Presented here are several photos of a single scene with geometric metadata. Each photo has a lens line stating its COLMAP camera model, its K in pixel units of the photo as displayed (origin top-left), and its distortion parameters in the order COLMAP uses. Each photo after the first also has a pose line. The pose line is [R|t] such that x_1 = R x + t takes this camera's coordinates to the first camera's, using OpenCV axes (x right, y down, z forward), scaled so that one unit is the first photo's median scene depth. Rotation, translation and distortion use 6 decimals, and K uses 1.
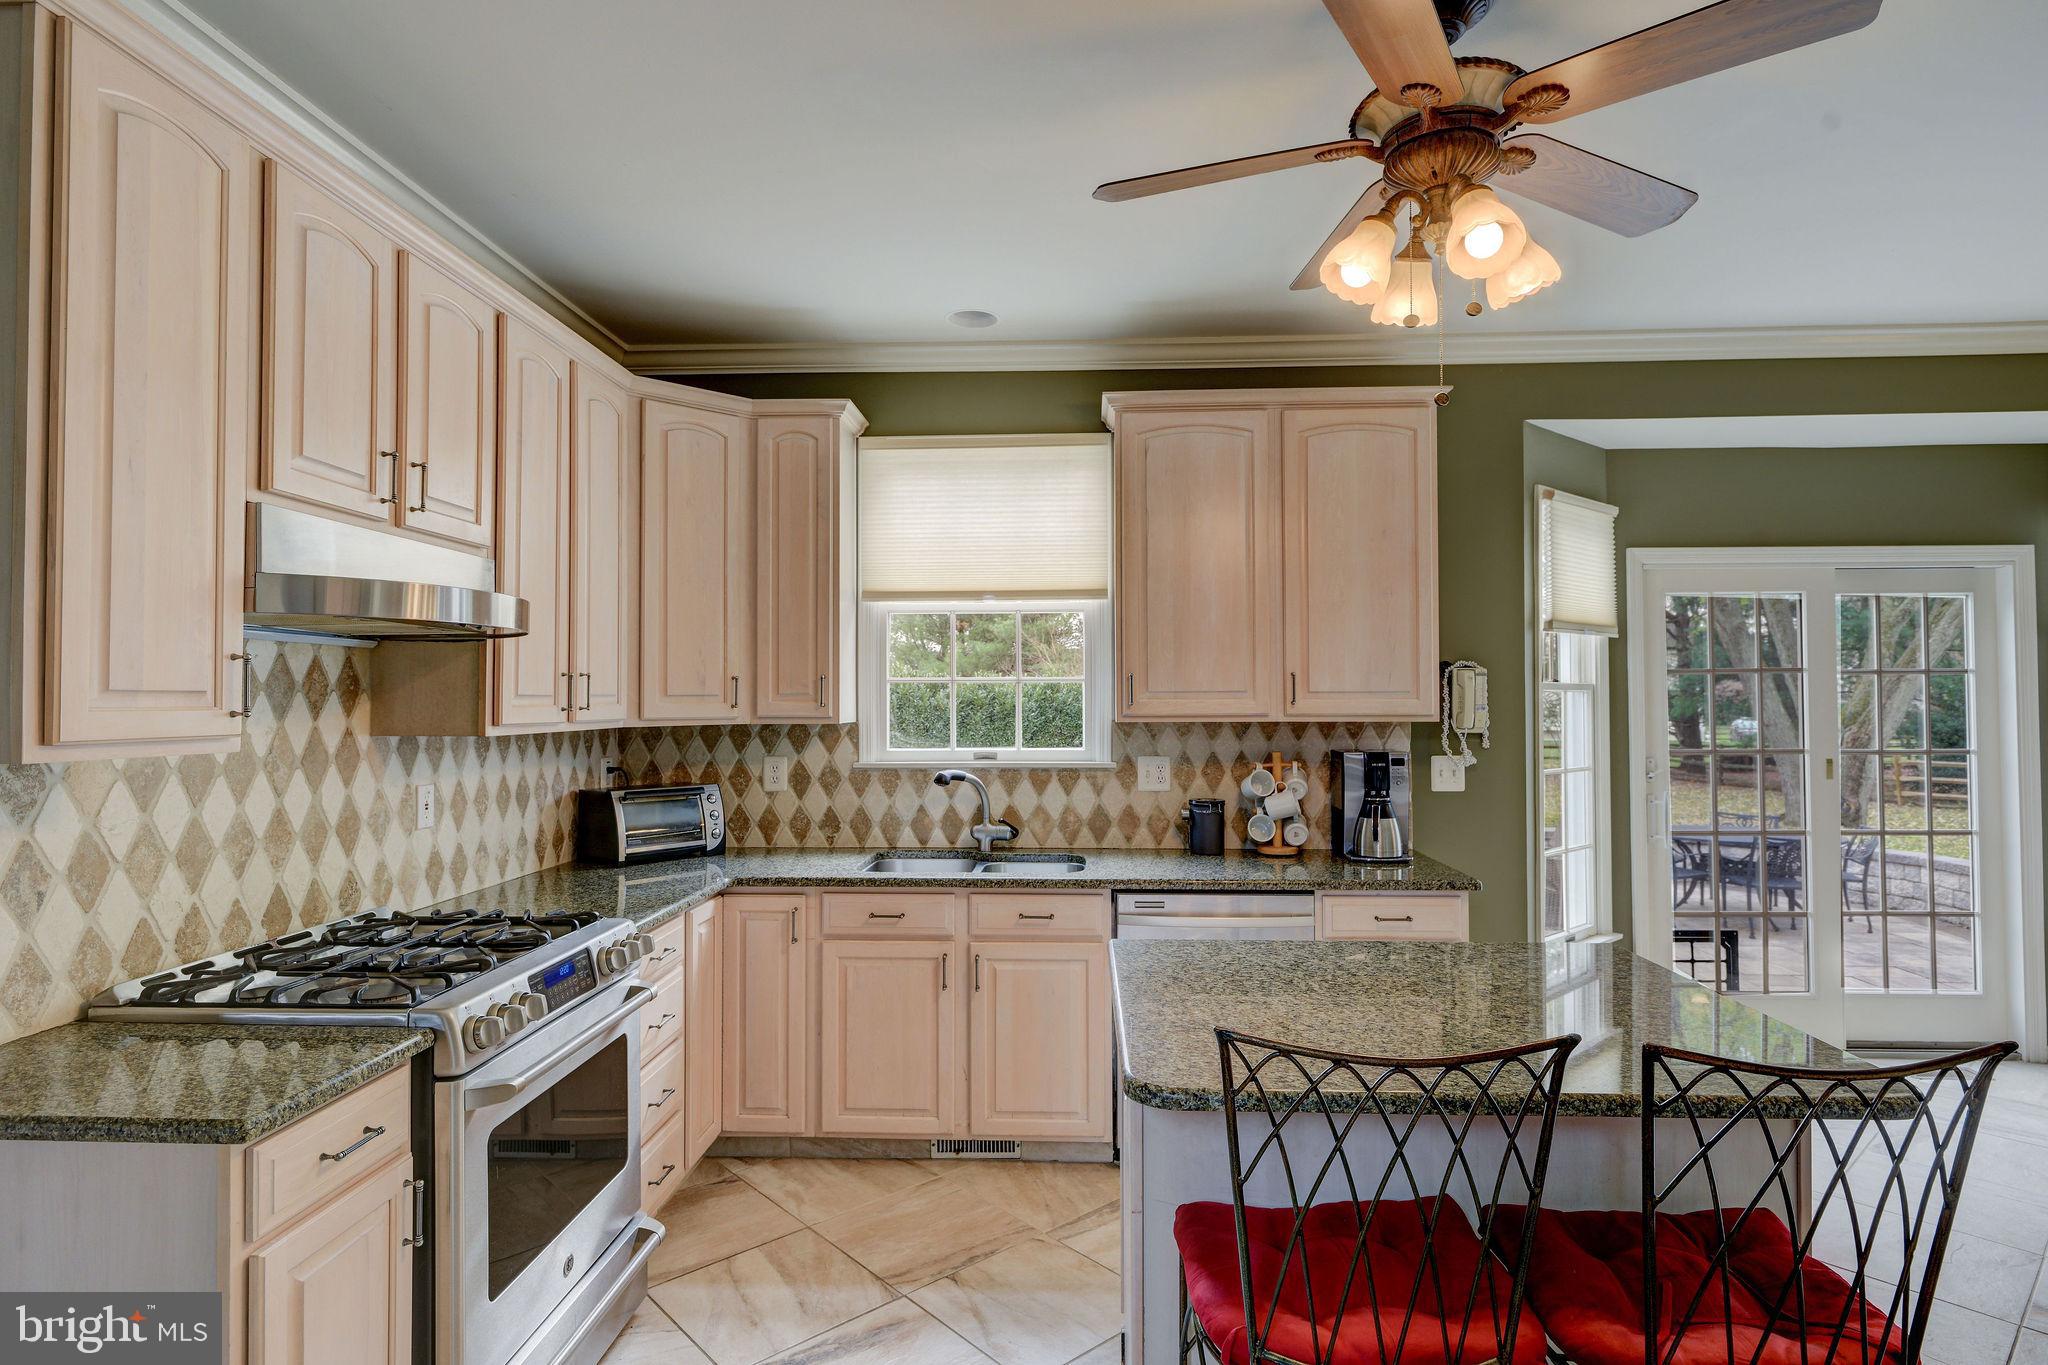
lens RADIAL K [[1077.8, 0, 1024.0], [0, 1077.8, 682.5], [0, 0, 1]] dist [0.002219, -0.000665]
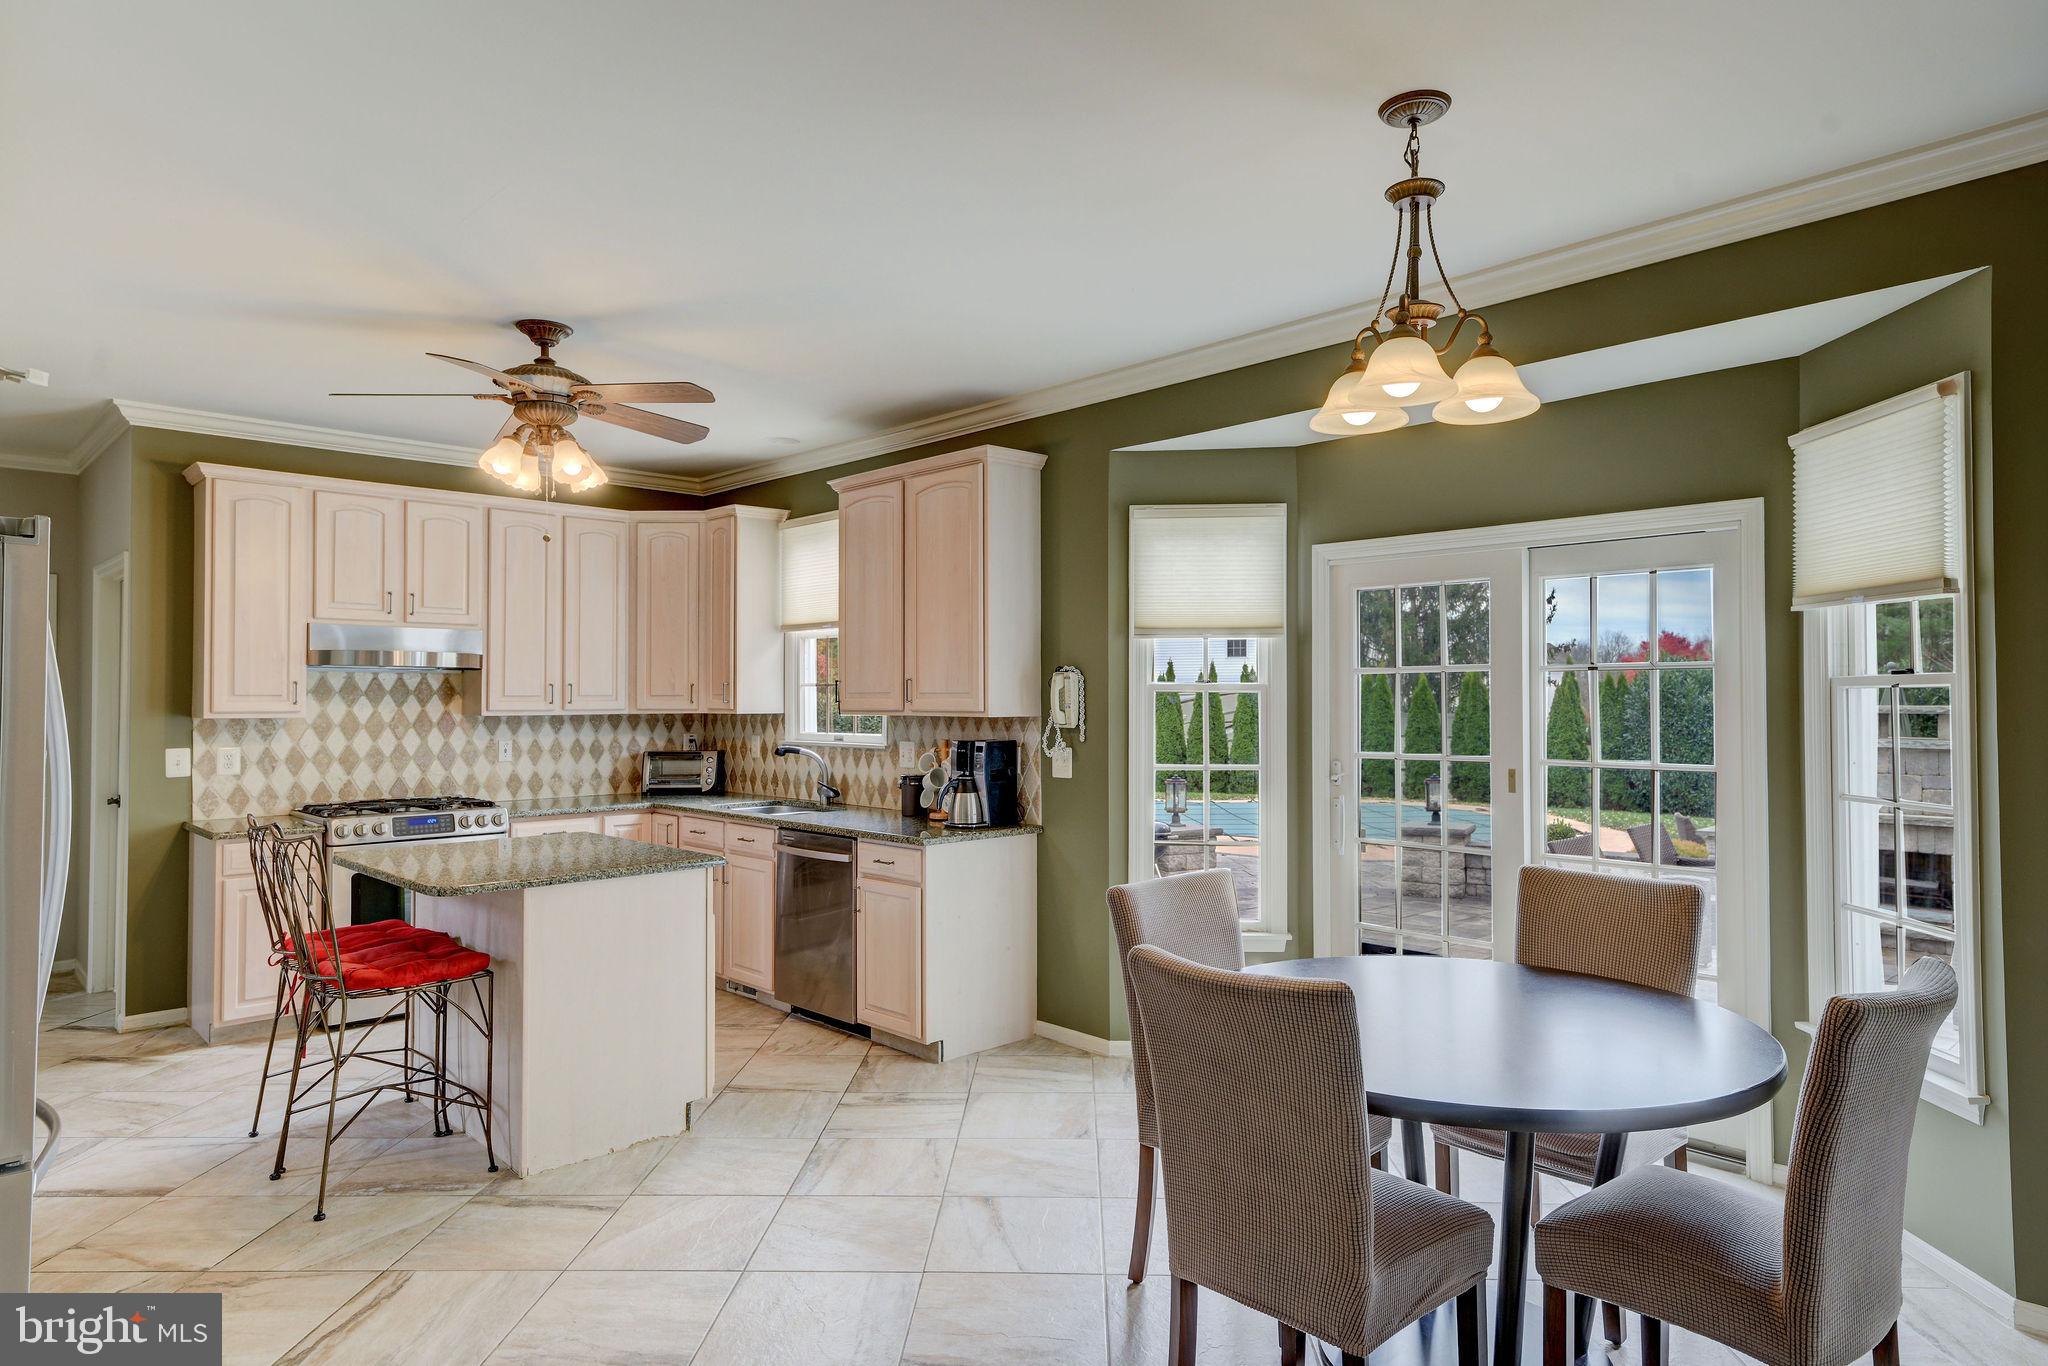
lens RADIAL K [[1179.6, 0, 1034.7], [0, 1179.6, 679.6], [0, 0, 1]] dist [0.009658, -0.000572]
pose [[0.727268, -0.008505, -0.686301, 1.501714], [0.009442, 0.999953, -0.002387, -0.002914], [0.686288, -0.004744, 0.727314, 0.066862]]
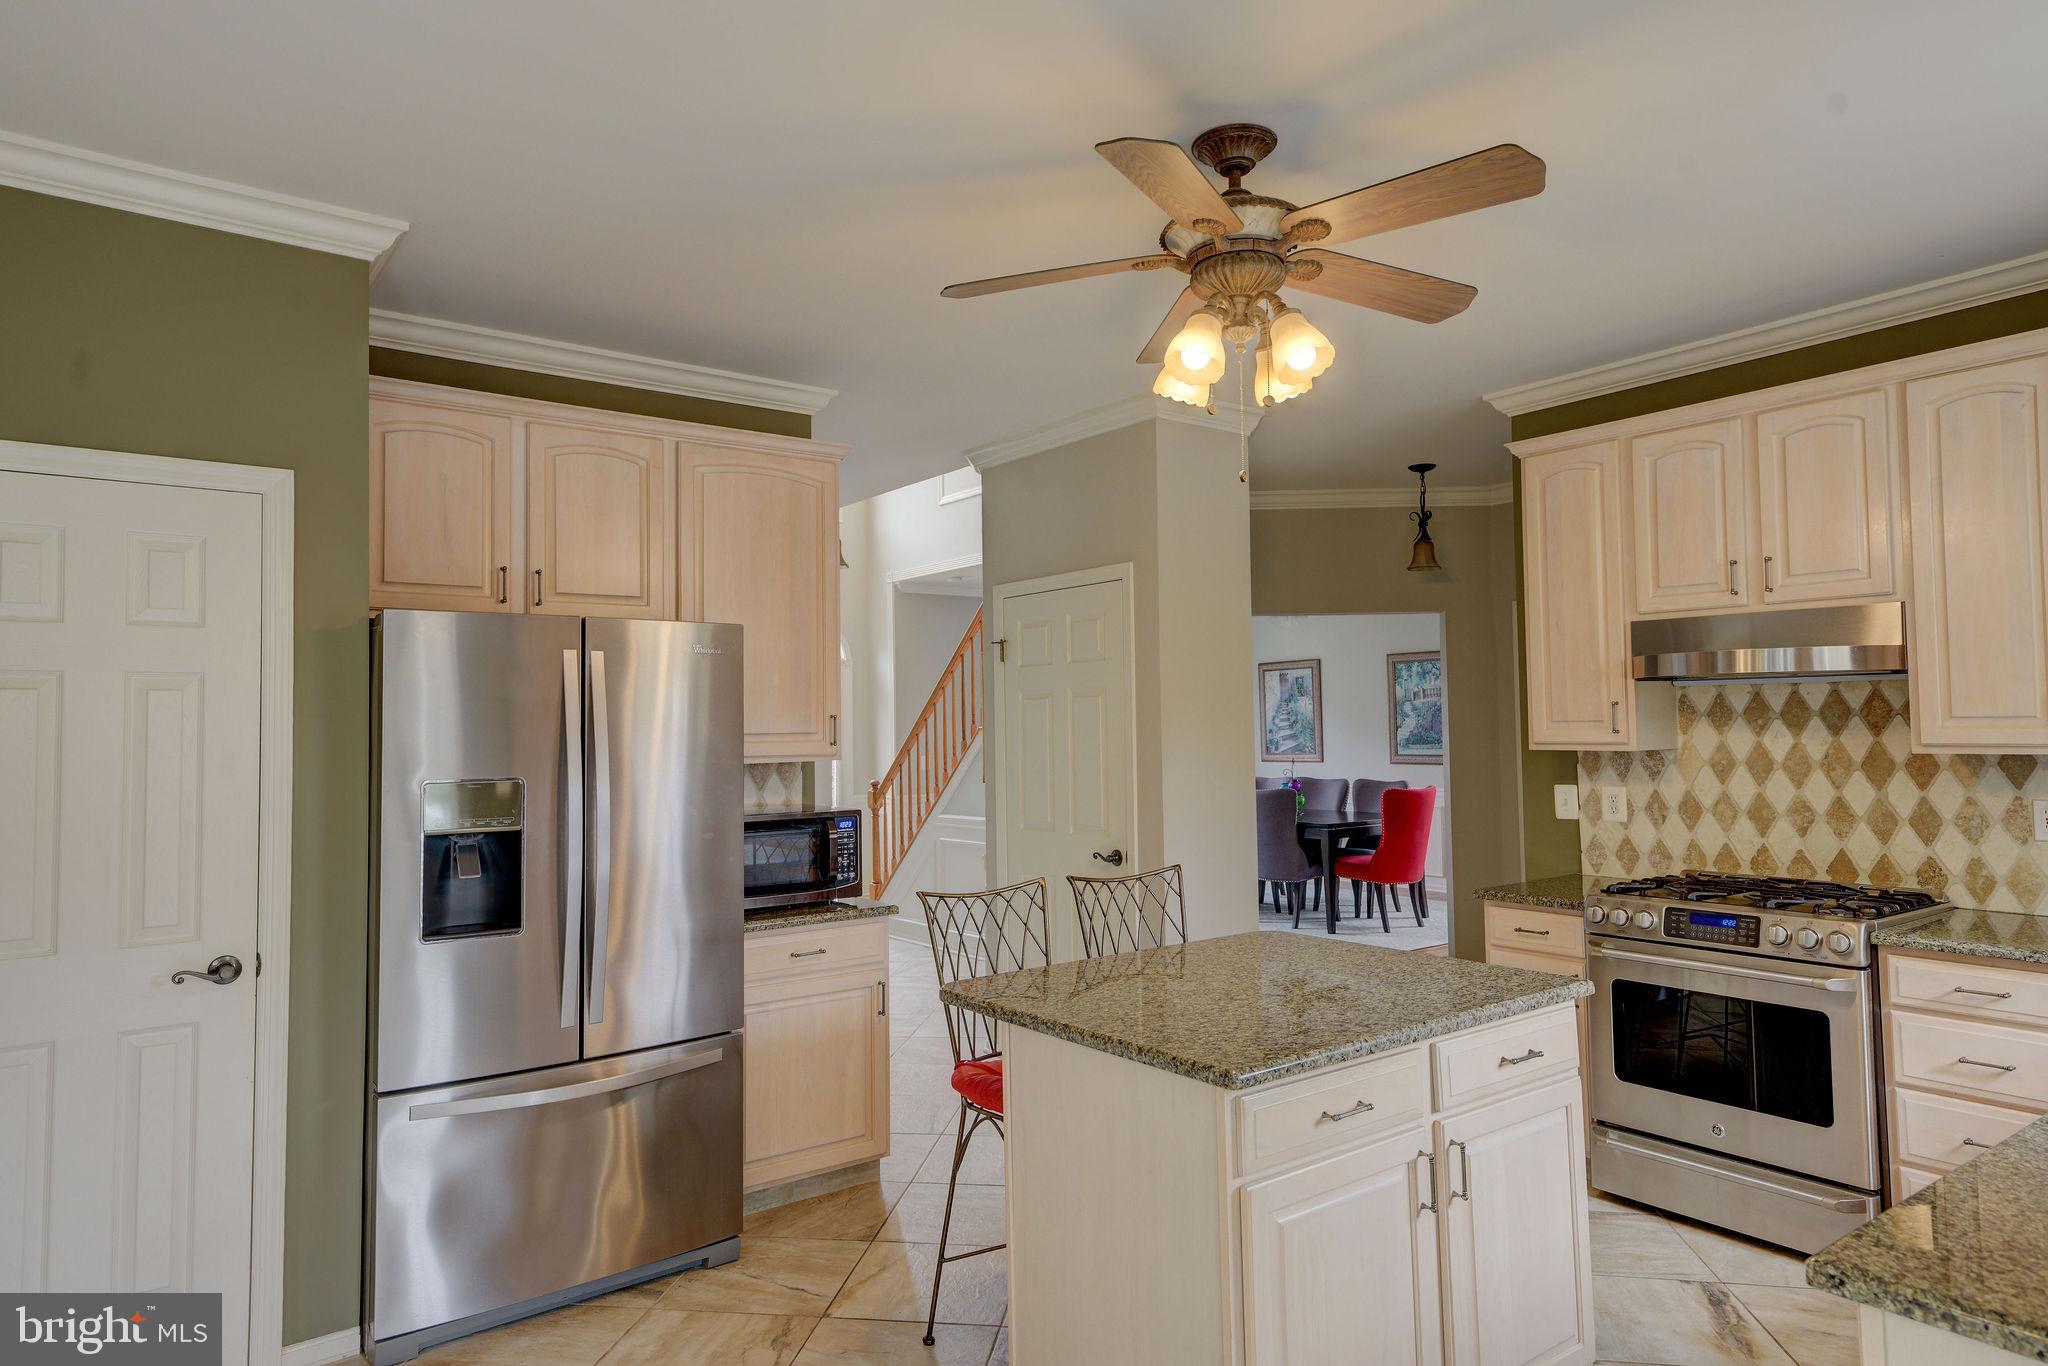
lens RADIAL K [[1179.6, 0, 1034.7], [0, 1179.6, 679.6], [0, 0, 1]] dist [0.009658, -0.000572]
pose [[-0.774384, -0.010800, -0.632624, 0.845315], [0.026886, 0.998390, -0.049954, 0.007587], [0.632145, -0.055692, -0.772846, 1.142866]]
